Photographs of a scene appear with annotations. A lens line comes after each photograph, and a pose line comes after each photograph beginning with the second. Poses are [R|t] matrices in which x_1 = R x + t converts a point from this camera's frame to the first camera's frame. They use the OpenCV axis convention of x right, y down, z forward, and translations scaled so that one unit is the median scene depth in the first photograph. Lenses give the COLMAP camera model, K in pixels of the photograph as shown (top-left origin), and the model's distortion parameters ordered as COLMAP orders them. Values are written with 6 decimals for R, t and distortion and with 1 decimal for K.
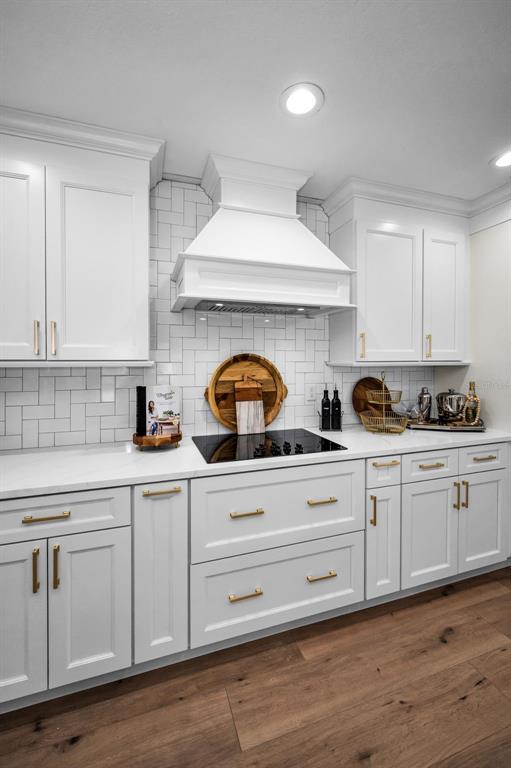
lens RADIAL K [[324.0, 0, 255.6], [0, 324.0, 365.1], [0, 0, 1]] dist [0.001954, 0.000413]
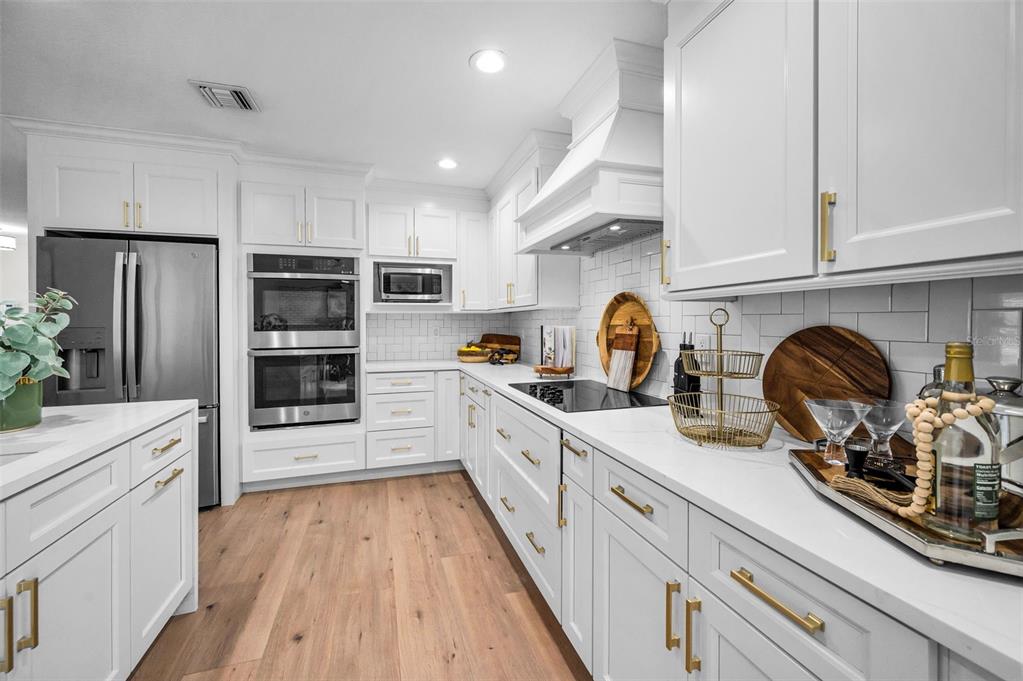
lens RADIAL K [[411.6, 0, 508.9], [0, 411.6, 324.7], [0, 0, 1]] dist [-0.000710, -0.000220]
pose [[-0.021876, 0.001159, -0.999760, 1.097205], [-0.011540, 0.999932, 0.001412, 0.052786], [0.999694, 0.011568, -0.021862, 0.789406]]
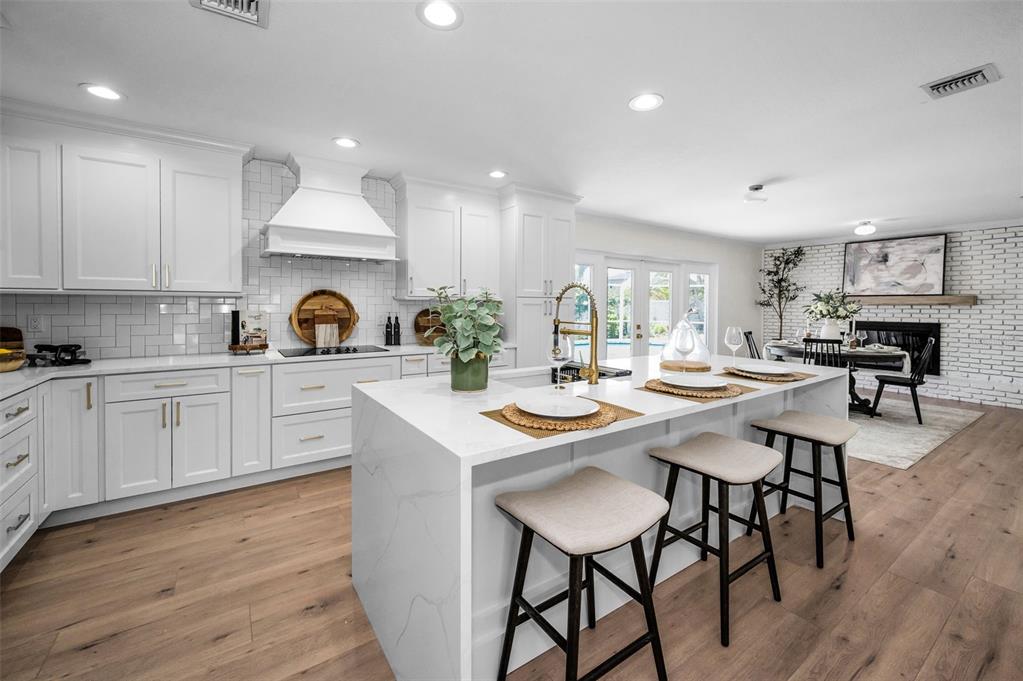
lens RADIAL K [[409.3, 0, 530.0], [0, 409.3, 310.3], [0, 0, 1]] dist [0.000855, 0.000019]
pose [[0.953127, 0.003004, 0.302555, 0.298585], [-0.004267, 0.999985, 0.003516, 0.045867], [-0.302540, -0.004642, 0.953125, -0.981202]]
